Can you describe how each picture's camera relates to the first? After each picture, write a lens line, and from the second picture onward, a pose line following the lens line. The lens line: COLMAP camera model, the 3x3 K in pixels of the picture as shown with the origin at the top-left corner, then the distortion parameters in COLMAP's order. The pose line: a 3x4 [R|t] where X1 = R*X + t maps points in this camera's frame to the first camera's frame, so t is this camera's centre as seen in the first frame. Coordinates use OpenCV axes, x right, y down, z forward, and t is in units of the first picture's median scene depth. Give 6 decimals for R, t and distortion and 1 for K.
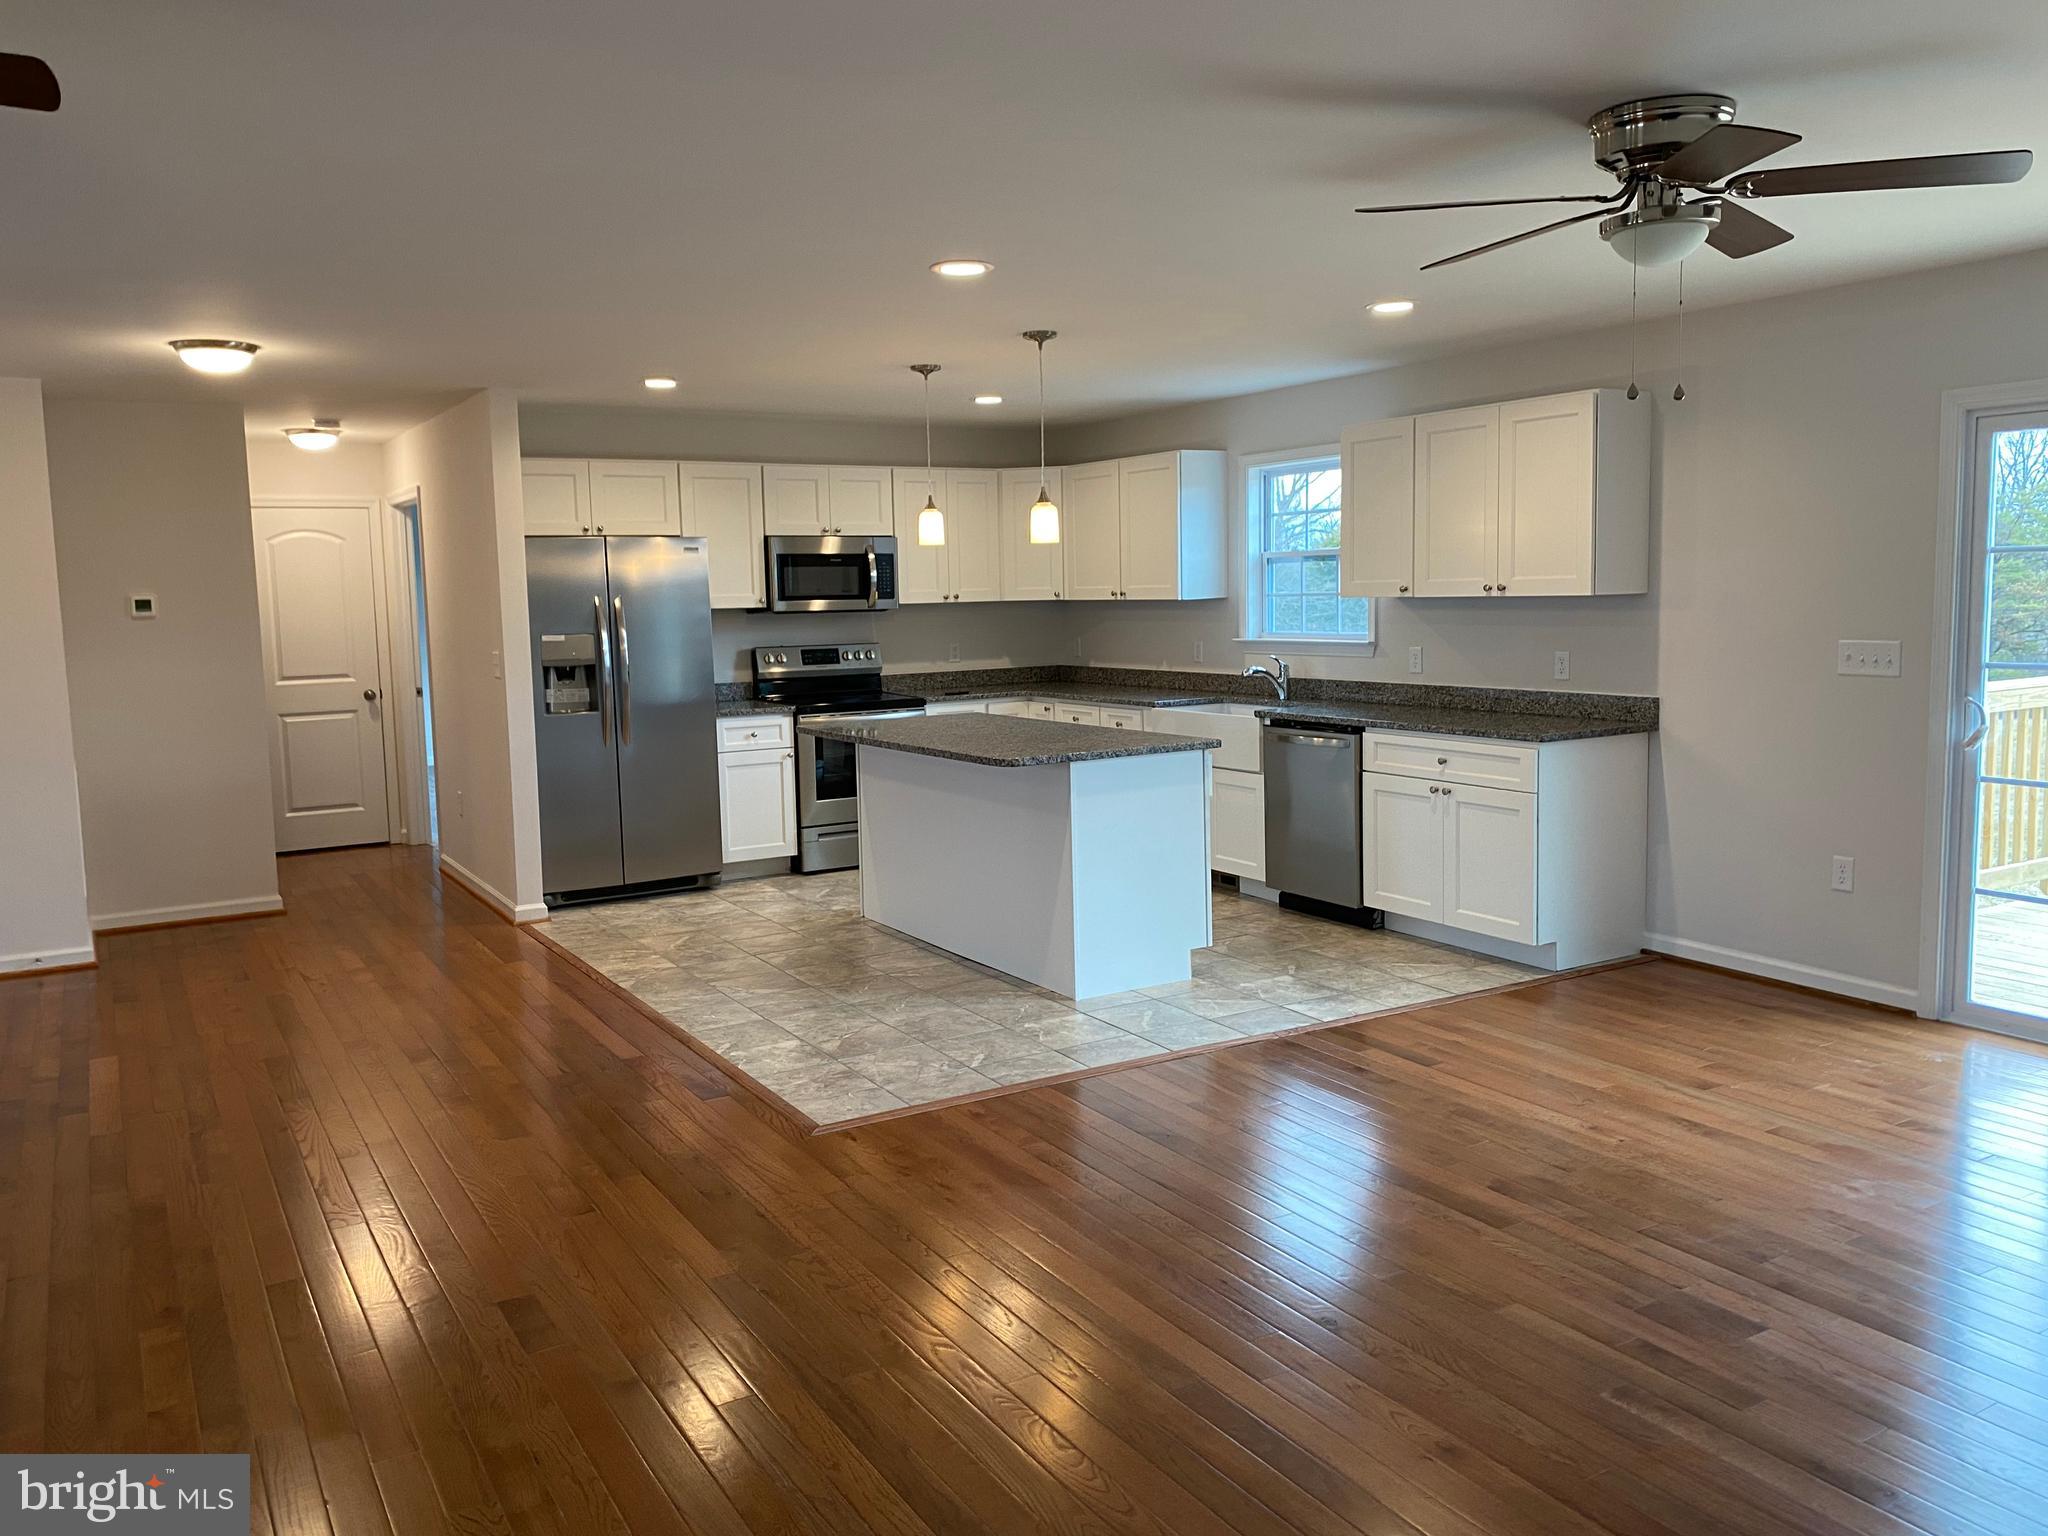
lens RADIAL K [[1564.2, 0, 1011.6], [0, 1564.2, 757.2], [0, 0, 1]] dist [0.053086, -0.056855]
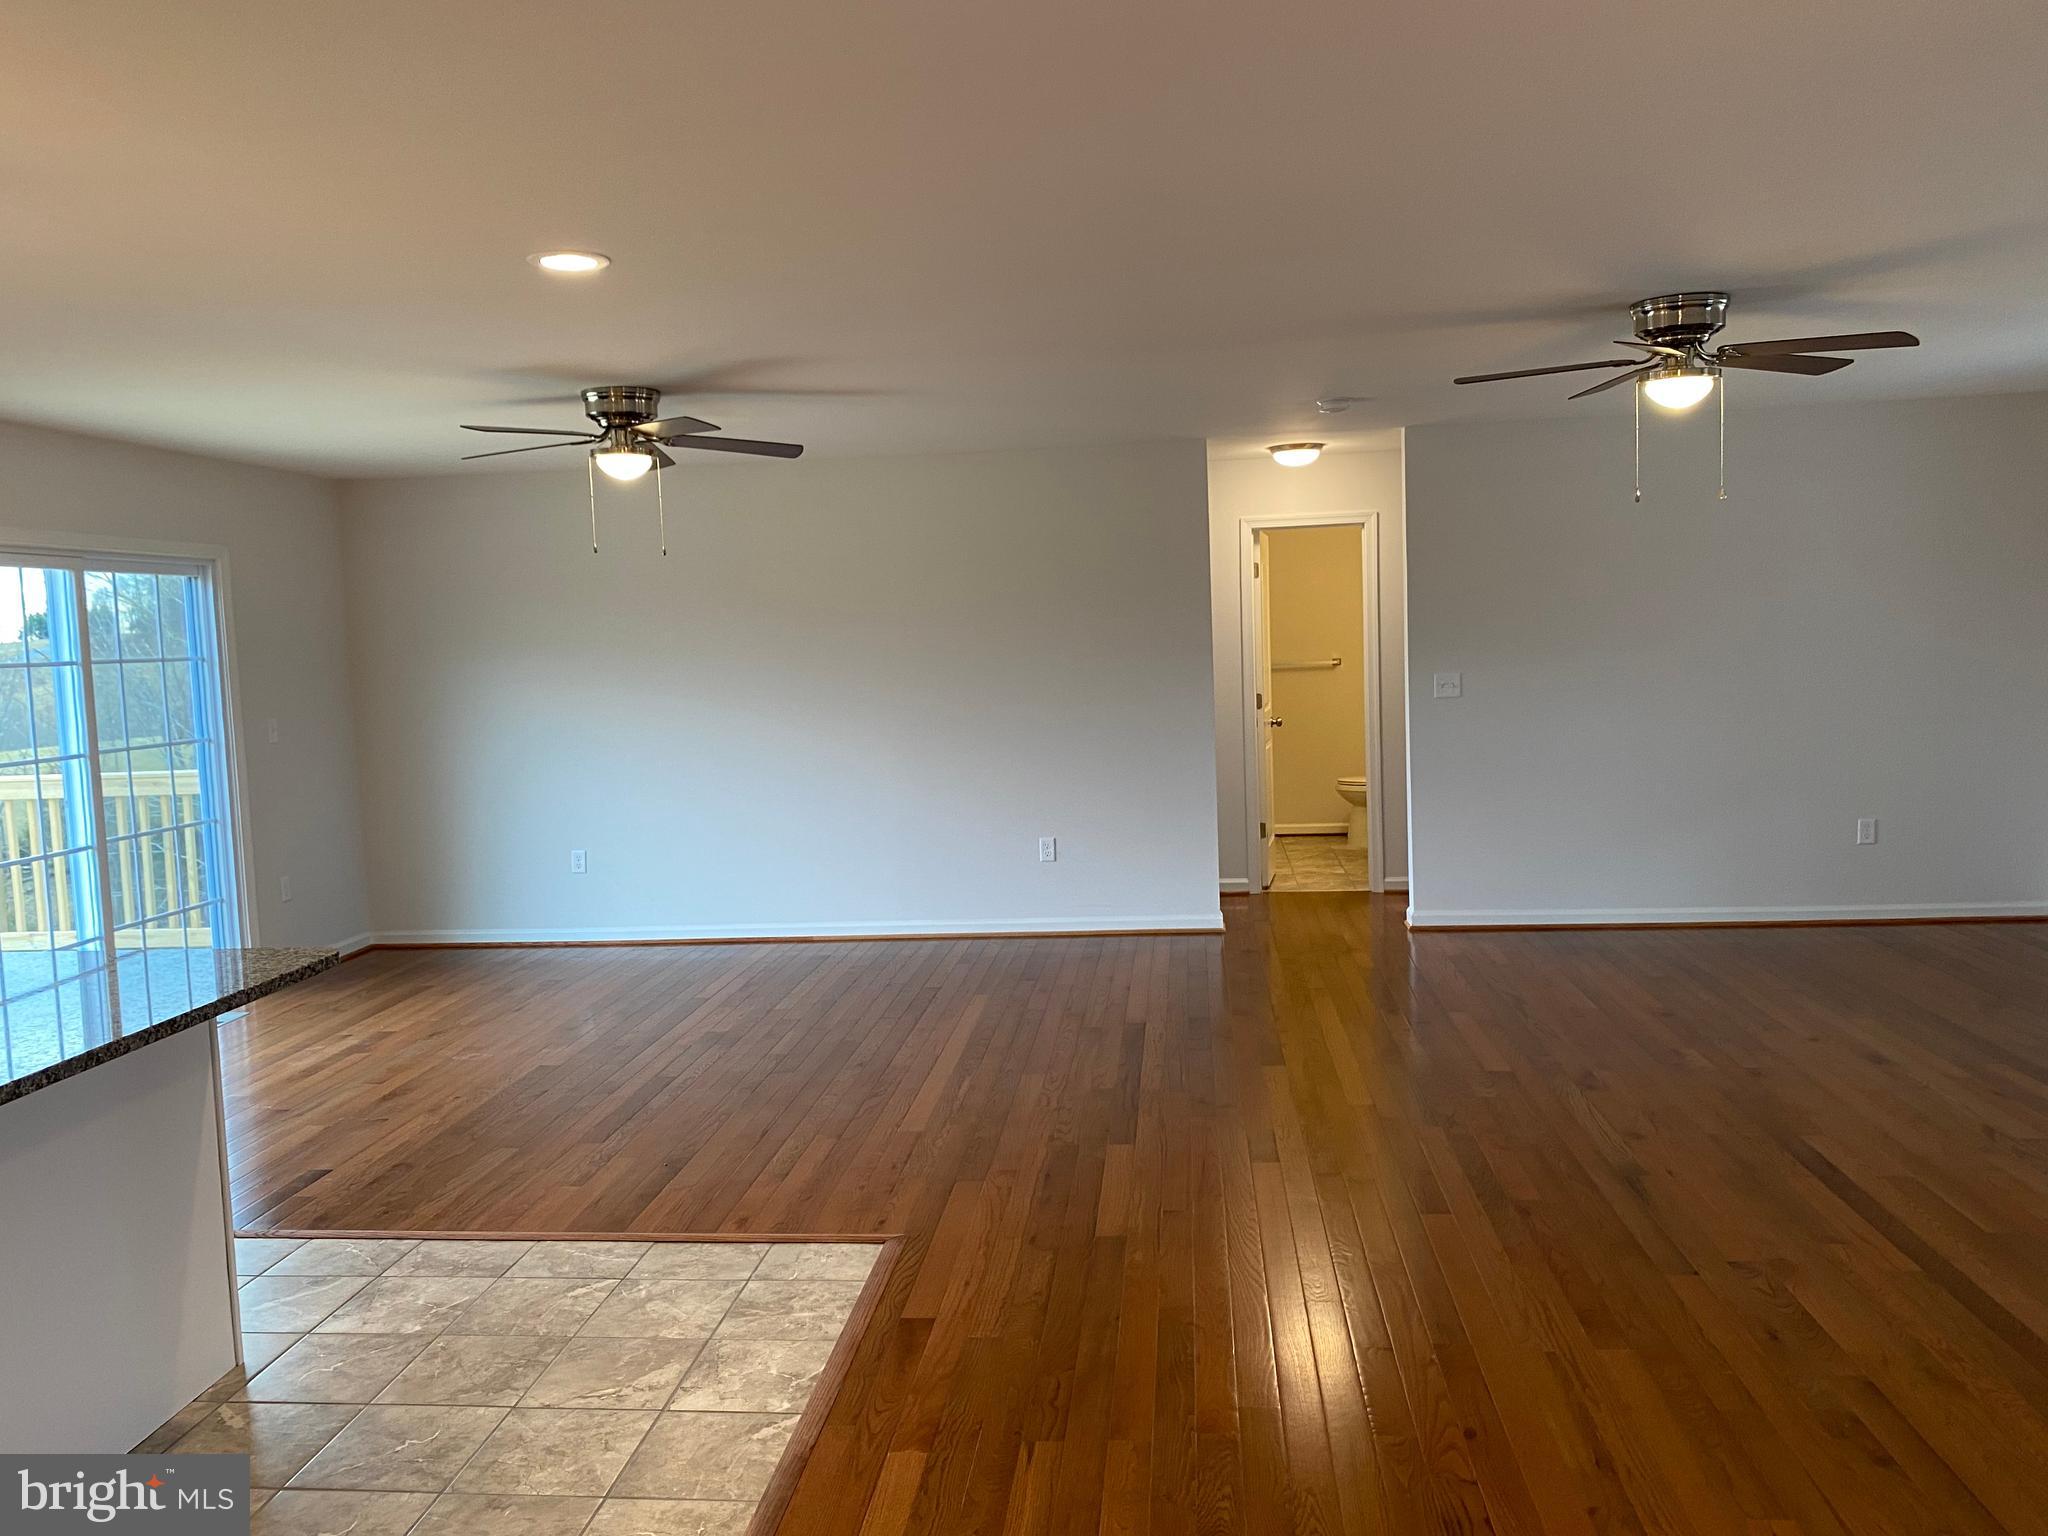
lens RADIAL K [[1564.2, 0, 1011.6], [0, 1564.2, 757.2], [0, 0, 1]] dist [0.053086, -0.056855]
pose [[-0.799658, 0.006649, 0.600418, -0.520391], [0.124368, 0.980089, 0.154784, -0.120526], [-0.587434, 0.198447, -0.784563, 1.161152]]
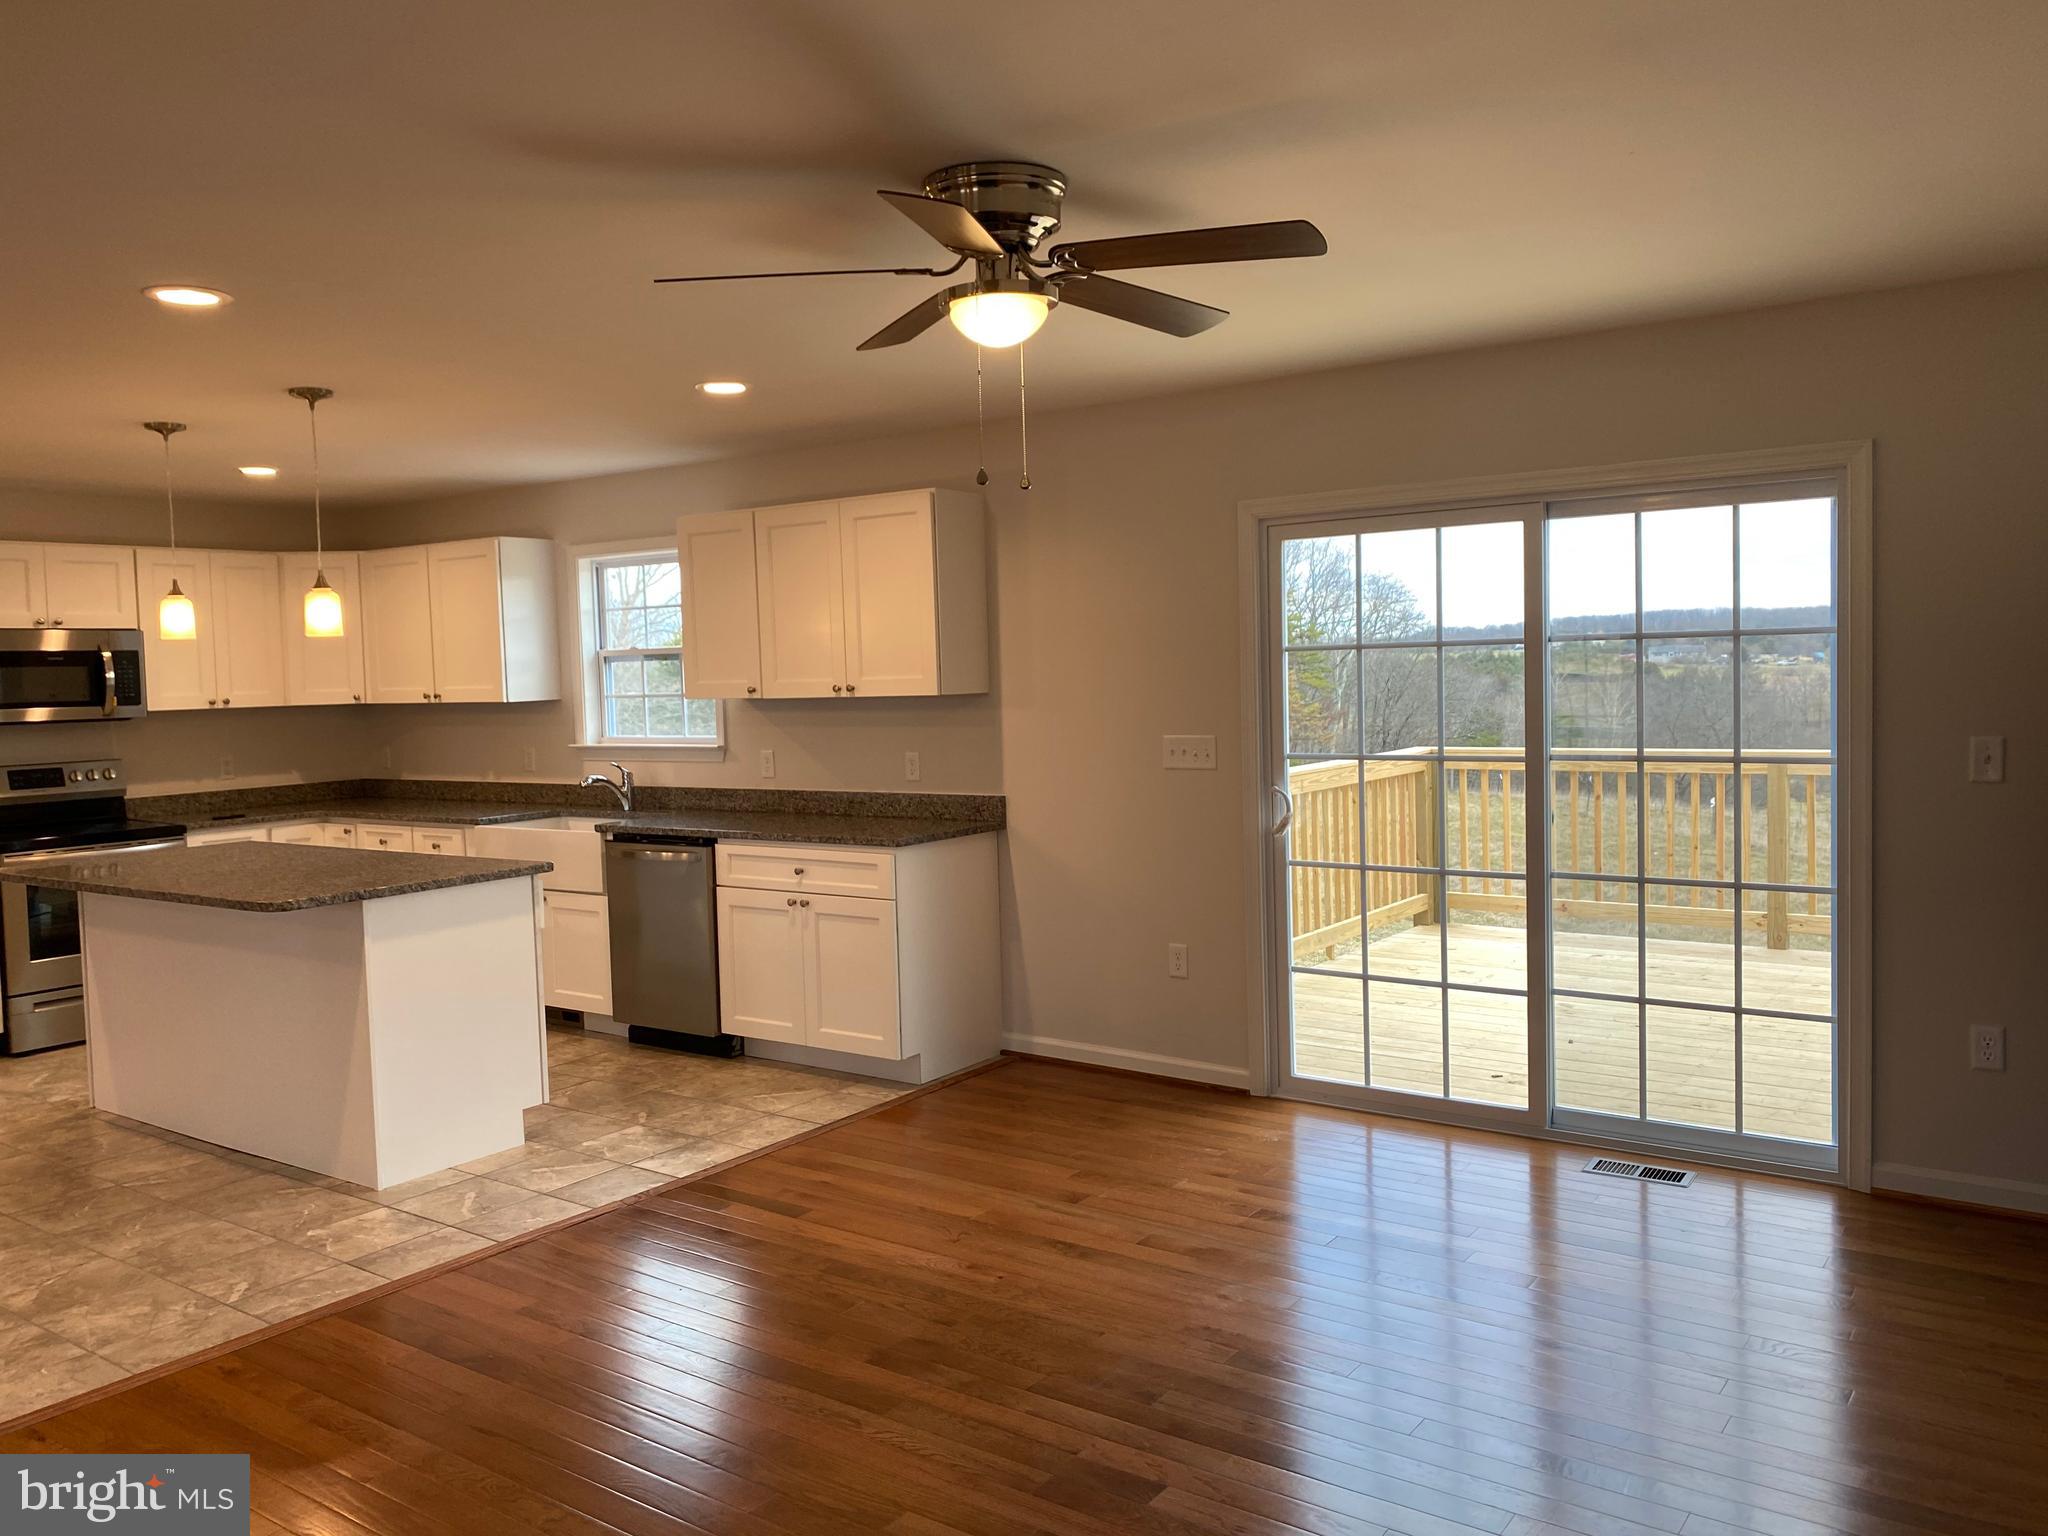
lens RADIAL K [[1572.2, 0, 1006.2], [0, 1572.2, 751.1], [0, 0, 1]] dist [0.058161, -0.065337]
pose [[0.920028, -0.024712, 0.391074, 0.022113], [0.051257, 0.997024, -0.057583, -0.008628], [-0.388487, 0.073024, 0.918556, 0.081926]]
